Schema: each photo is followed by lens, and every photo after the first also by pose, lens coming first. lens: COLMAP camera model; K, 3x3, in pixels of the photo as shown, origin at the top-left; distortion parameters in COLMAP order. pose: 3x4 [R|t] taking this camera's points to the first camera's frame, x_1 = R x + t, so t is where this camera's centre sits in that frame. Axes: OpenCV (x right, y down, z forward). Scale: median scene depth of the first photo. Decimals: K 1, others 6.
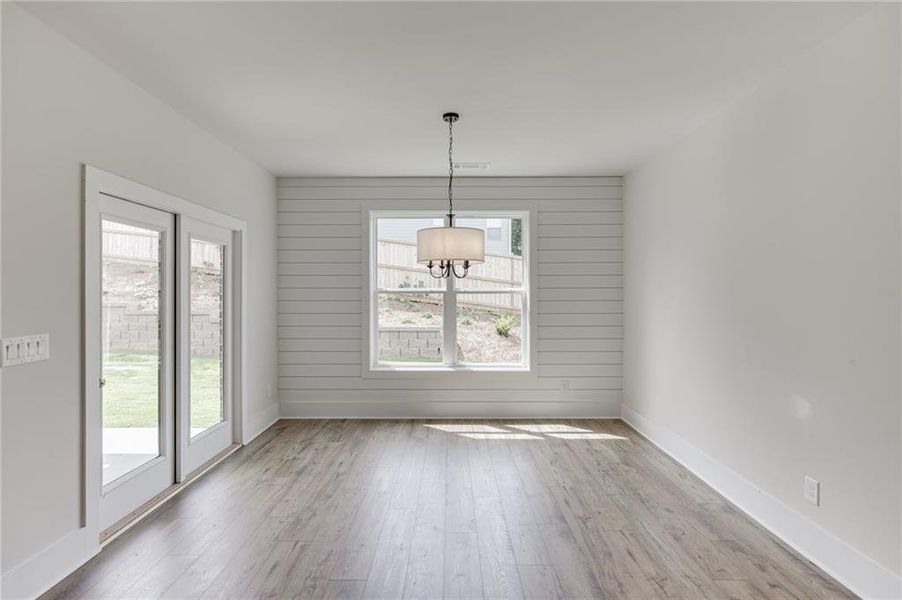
lens RADIAL K [[431.1, 0, 450.7], [0, 431.1, 294.0], [0, 0, 1]] dist [-0.013906, 0.002483]
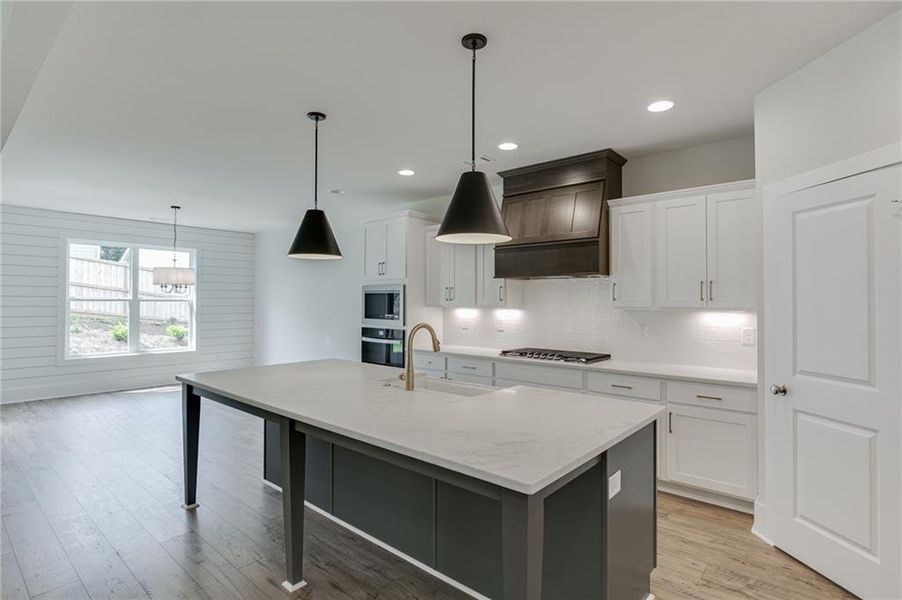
lens RADIAL K [[455.4, 0, 451.0], [0, 455.4, 298.9], [0, 0, 1]] dist [-0.005720, -0.003136]
pose [[0.651717, 0.005744, 0.758441, -0.463673], [-0.000908, 0.999977, -0.006792, 0.000282], [-0.758462, 0.003738, 0.651707, -0.782331]]
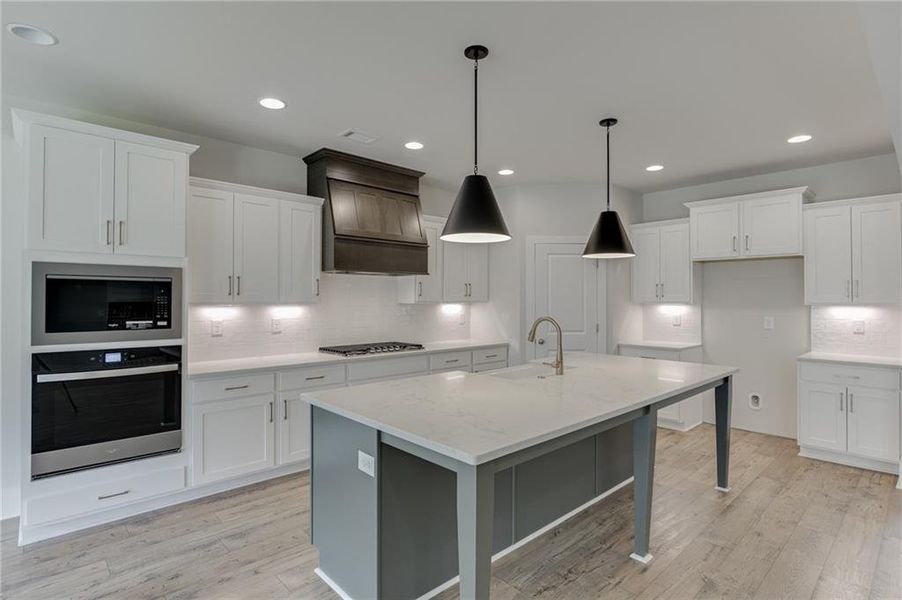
lens RADIAL K [[455.4, 0, 449.5], [0, 455.4, 294.2], [0, 0, 1]] dist [-0.005720, -0.003136]
pose [[-0.682212, 0.005168, 0.731136, -0.439178], [0.000340, 0.999977, -0.006751, 0.000137], [-0.731154, -0.004357, -0.682198, 0.148364]]
